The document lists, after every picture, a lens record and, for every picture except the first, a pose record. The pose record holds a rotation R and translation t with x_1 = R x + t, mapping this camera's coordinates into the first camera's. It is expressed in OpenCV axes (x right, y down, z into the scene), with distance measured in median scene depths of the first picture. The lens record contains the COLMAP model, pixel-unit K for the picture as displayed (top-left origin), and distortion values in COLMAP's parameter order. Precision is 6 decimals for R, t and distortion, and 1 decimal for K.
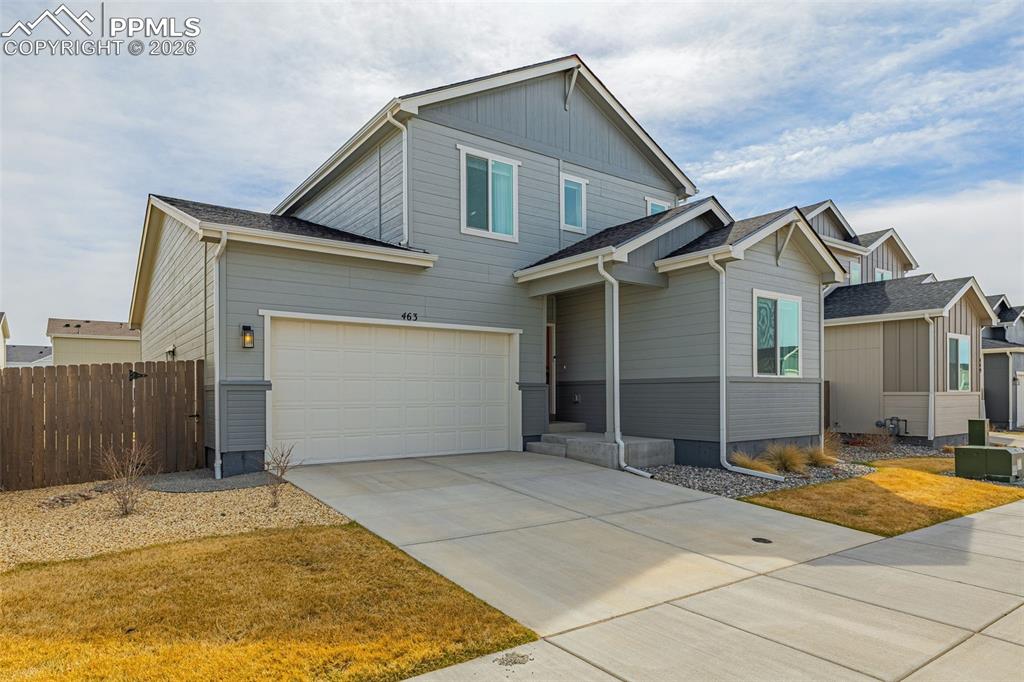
lens RADIAL K [[607.8, 0, 490.0], [0, 607.8, 389.7], [0, 0, 1]] dist [-0.001839, 0.001918]
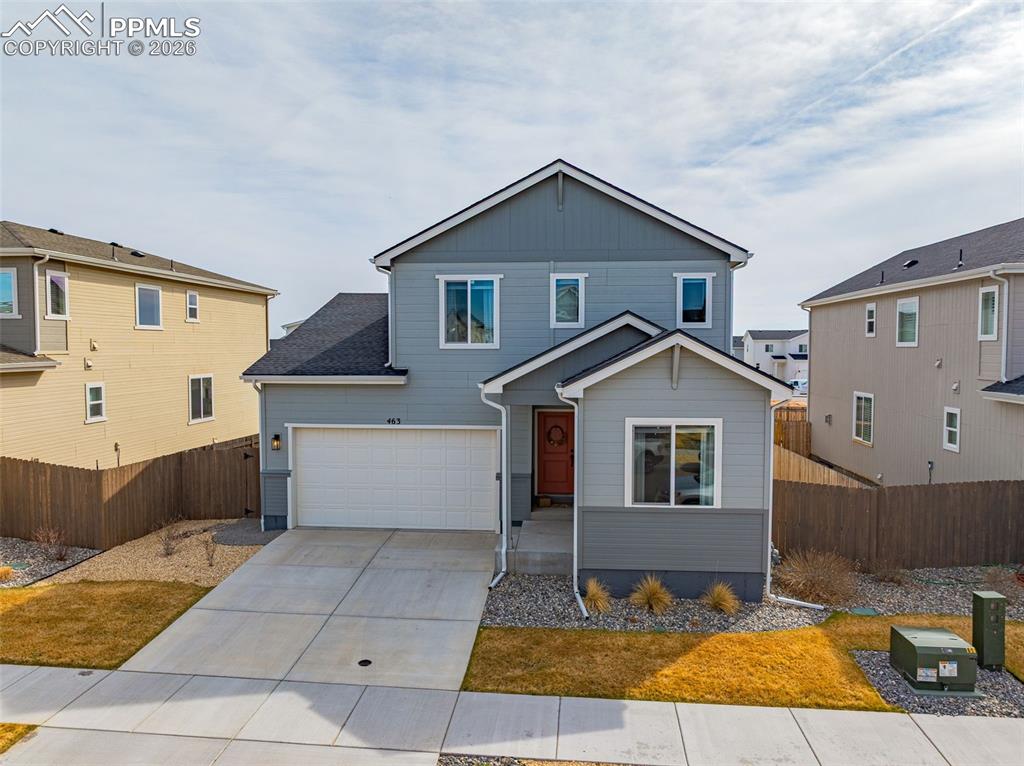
lens RADIAL K [[731.8, 0, 508.9], [0, 731.8, 377.2], [0, 0, 1]] dist [-0.029219, 0.002366]
pose [[0.760837, 0.031929, -0.648157, 1.049668], [0.004648, 0.998495, 0.054643, -0.295824], [0.648926, -0.044587, 0.759544, -0.013109]]
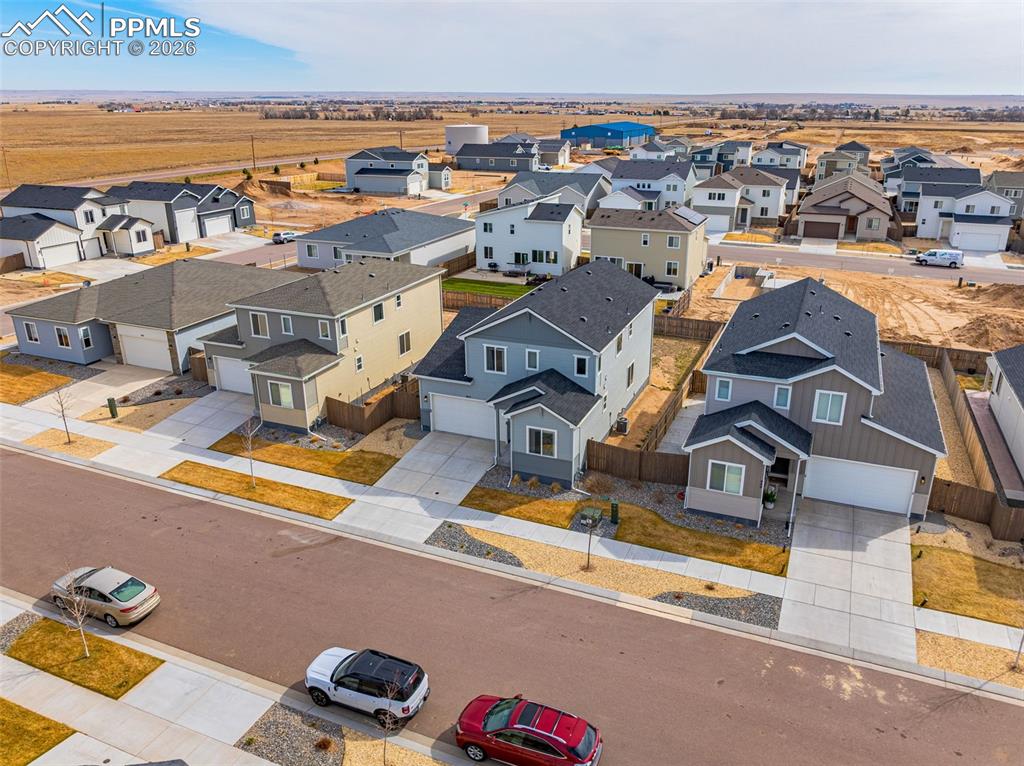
lens RADIAL K [[731.8, 0, 503.4], [0, 731.8, 386.9], [0, 0, 1]] dist [-0.029219, 0.002366]
pose [[0.523678, 0.296735, -0.798567, 3.046242], [0.016946, 0.933564, 0.358011, -1.554602], [0.851748, -0.201015, 0.483858, -0.709585]]
